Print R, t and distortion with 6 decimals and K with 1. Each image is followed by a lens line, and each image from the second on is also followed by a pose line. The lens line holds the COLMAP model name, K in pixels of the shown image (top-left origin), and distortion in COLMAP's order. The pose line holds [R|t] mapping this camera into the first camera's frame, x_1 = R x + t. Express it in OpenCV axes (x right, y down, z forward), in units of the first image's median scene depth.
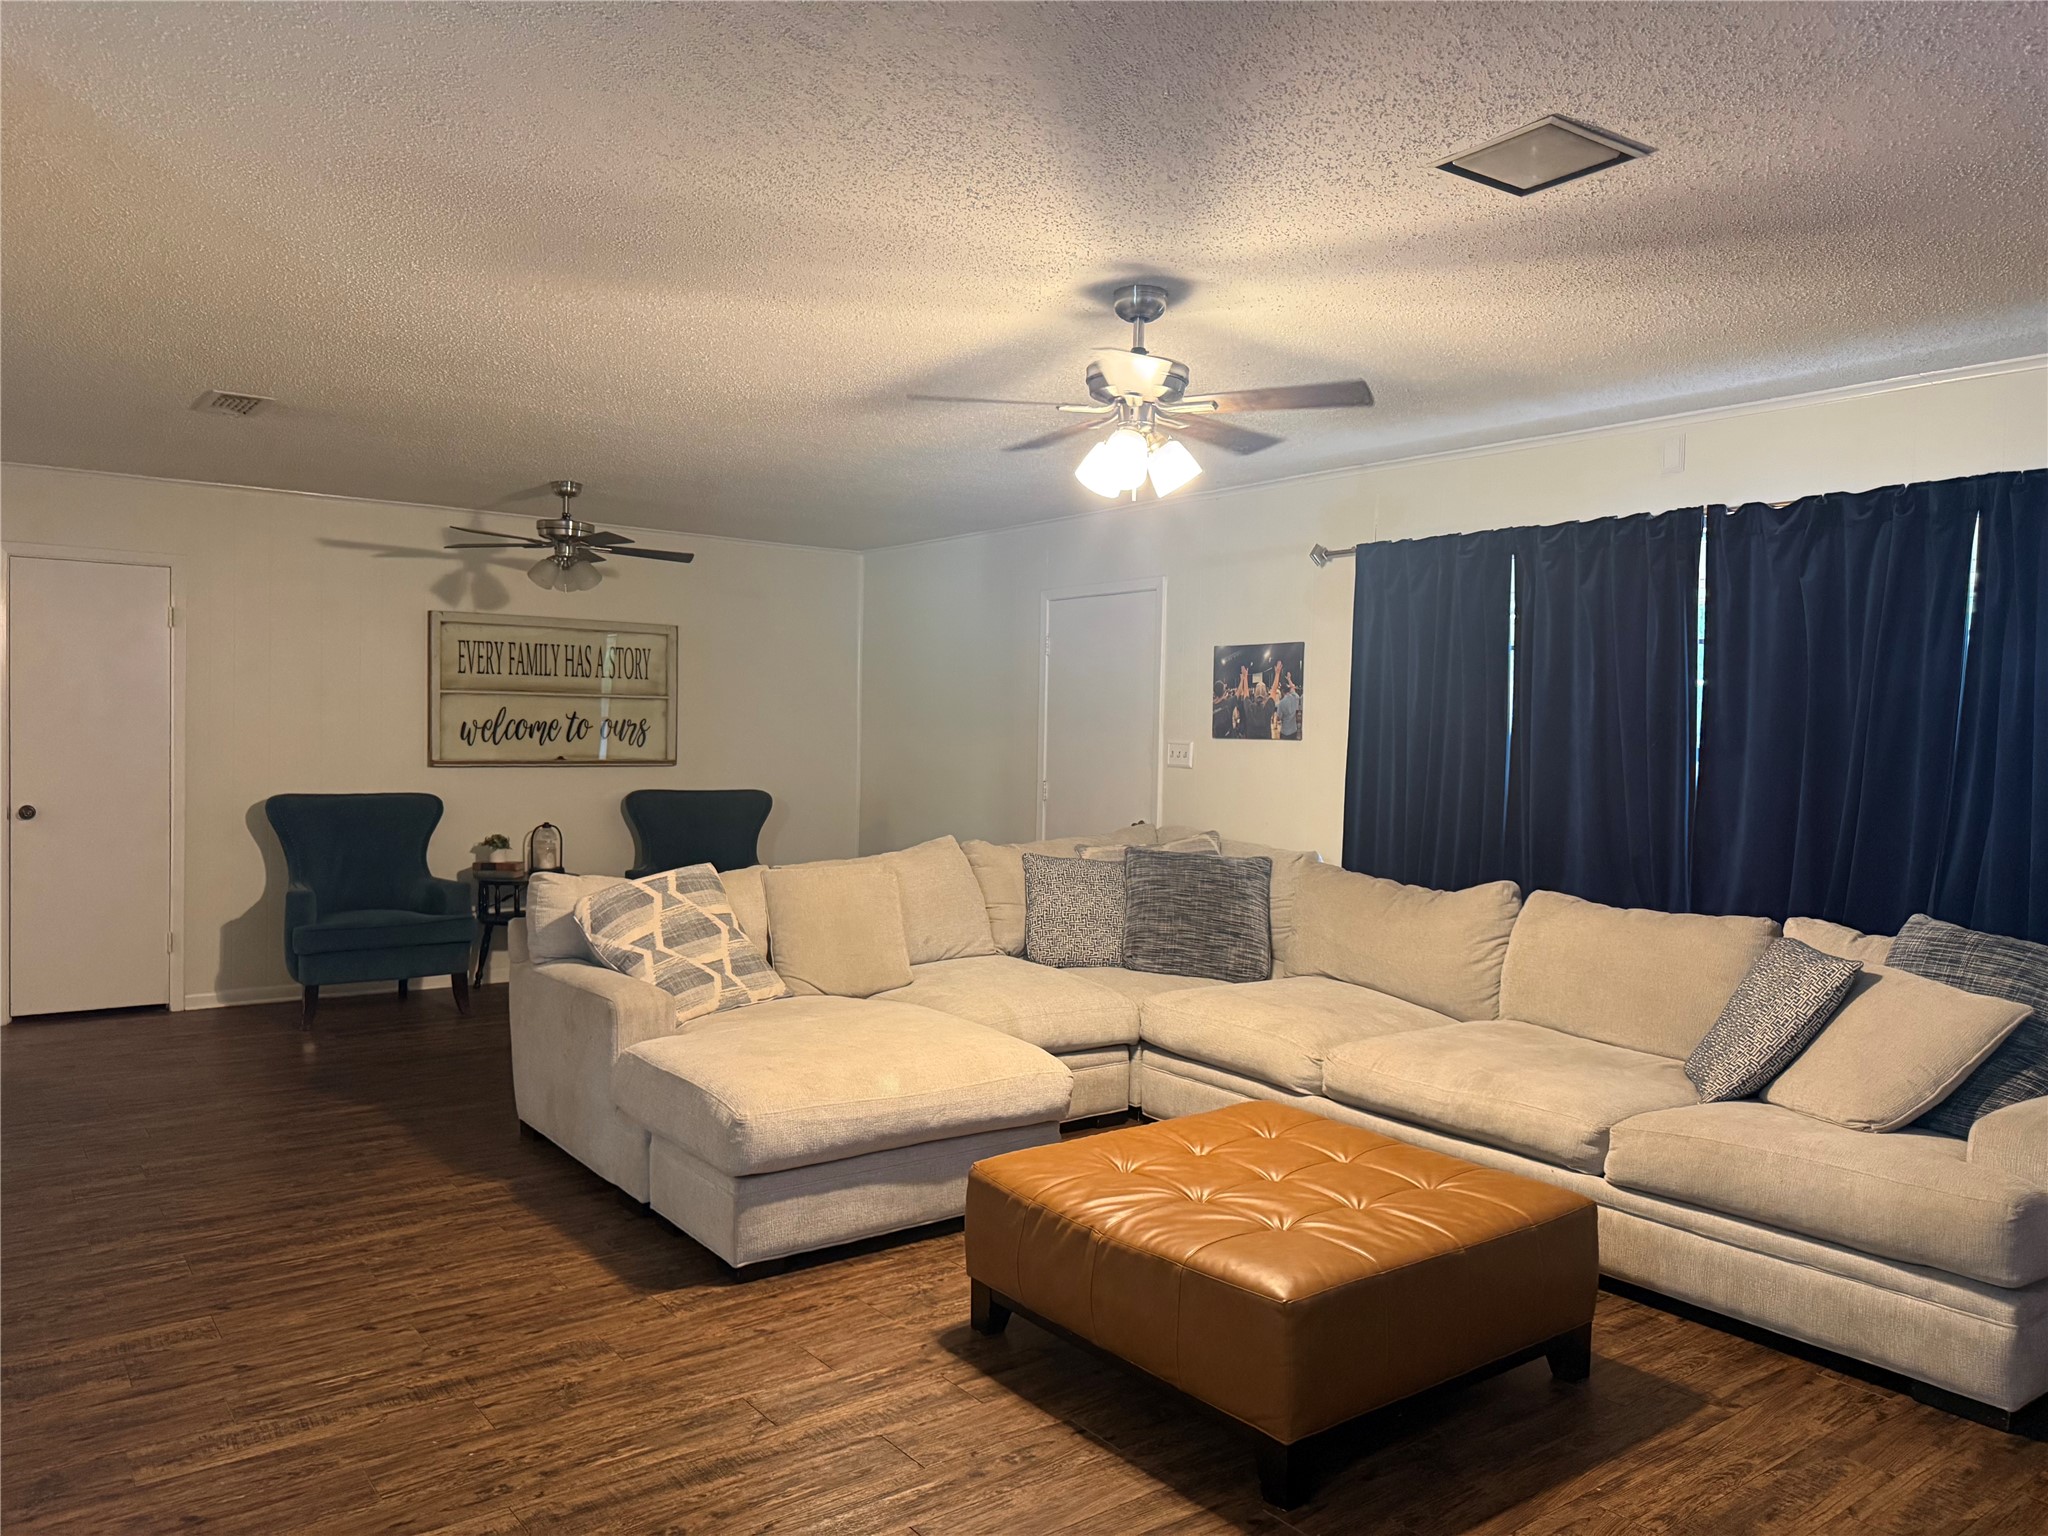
lens RADIAL K [[1481.9, 0, 1016.7], [0, 1481.9, 779.4], [0, 0, 1]] dist [0.004655, 0.003611]
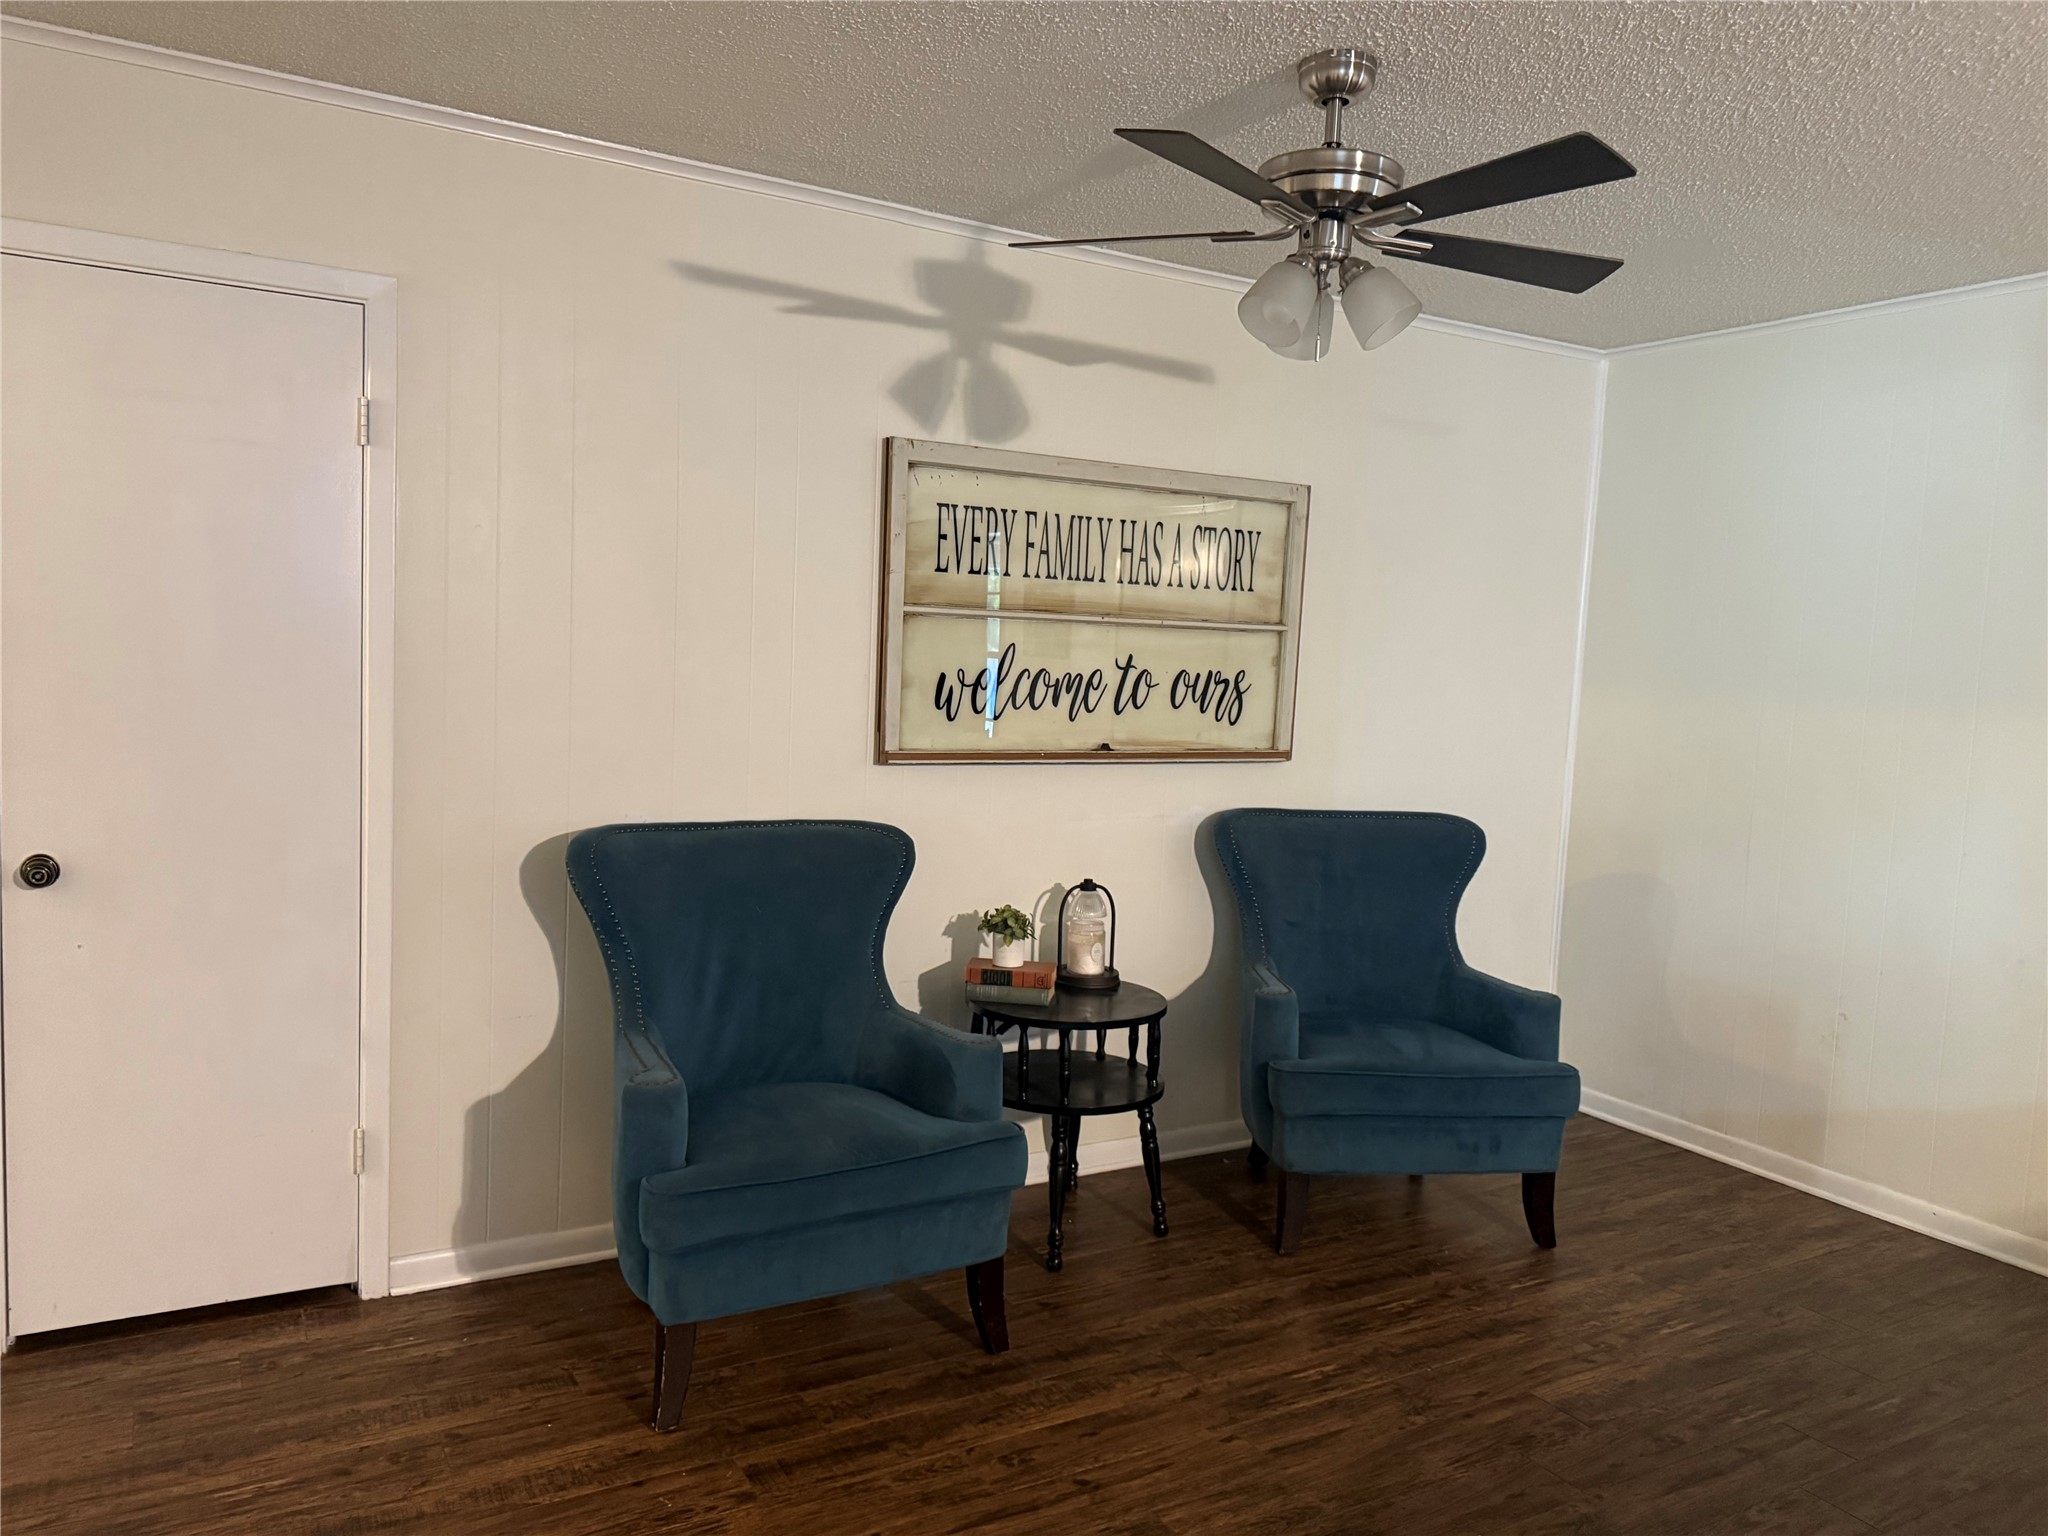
lens RADIAL K [[1450.1, 0, 1024.0], [0, 1450.1, 768.0], [0, 0, 1]] dist [0.007831, -0.005288]
pose [[0.994631, 0.022256, -0.101062, -0.295066], [-0.019159, 0.999320, 0.031516, -0.023048], [0.101695, -0.029411, 0.994381, 0.527078]]
